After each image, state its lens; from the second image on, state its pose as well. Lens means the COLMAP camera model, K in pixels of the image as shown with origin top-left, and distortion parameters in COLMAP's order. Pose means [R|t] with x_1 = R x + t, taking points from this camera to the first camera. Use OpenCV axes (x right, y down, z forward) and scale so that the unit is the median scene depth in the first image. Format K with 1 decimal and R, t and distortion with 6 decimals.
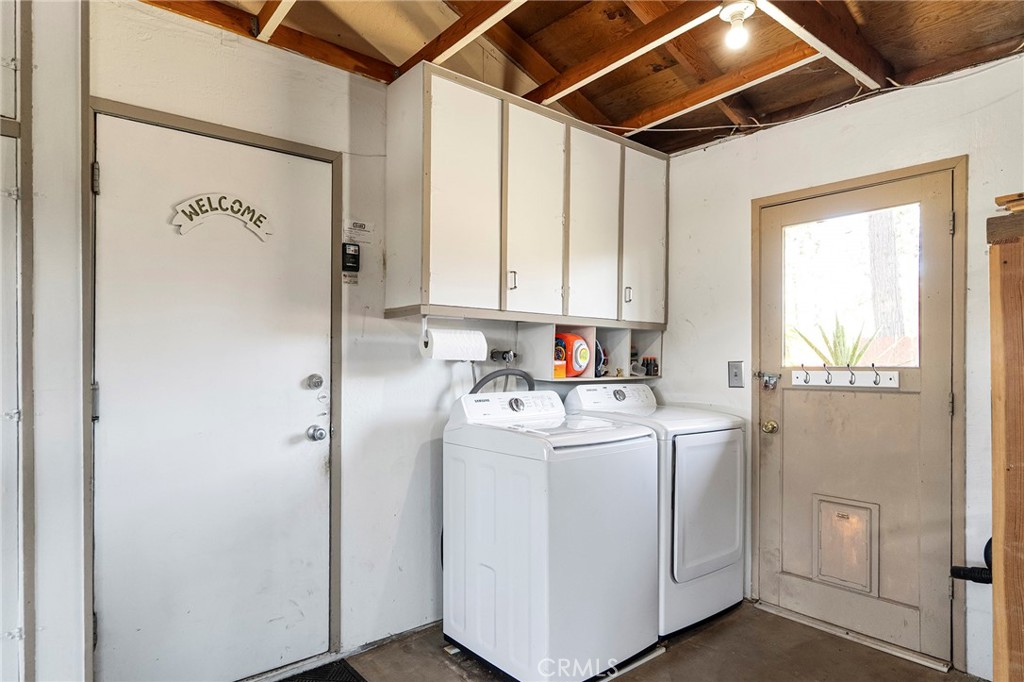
lens RADIAL K [[581.0, 0, 511.4], [0, 581.0, 356.4], [0, 0, 1]] dist [-0.002751, -0.000095]
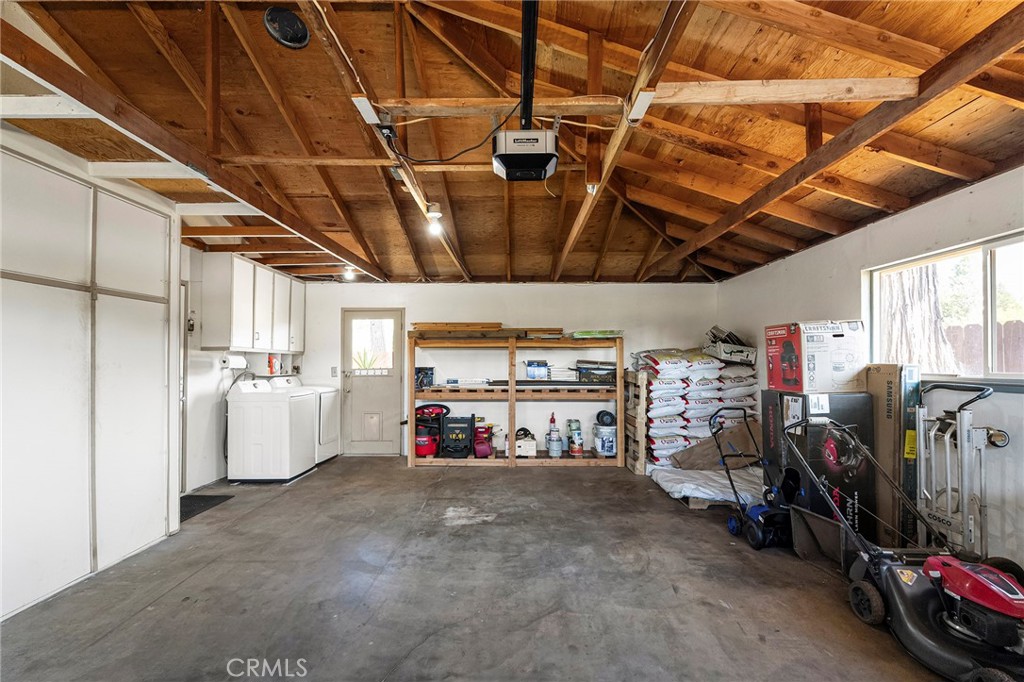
lens RADIAL K [[454.4, 0, 511.6], [0, 454.4, 354.4], [0, 0, 1]] dist [-0.000128, 0.000014]
pose [[0.643706, 0.010837, 0.765196, -0.810983], [-0.002346, 0.999923, -0.012187, -0.030559], [-0.765269, 0.006050, 0.643682, -1.137877]]
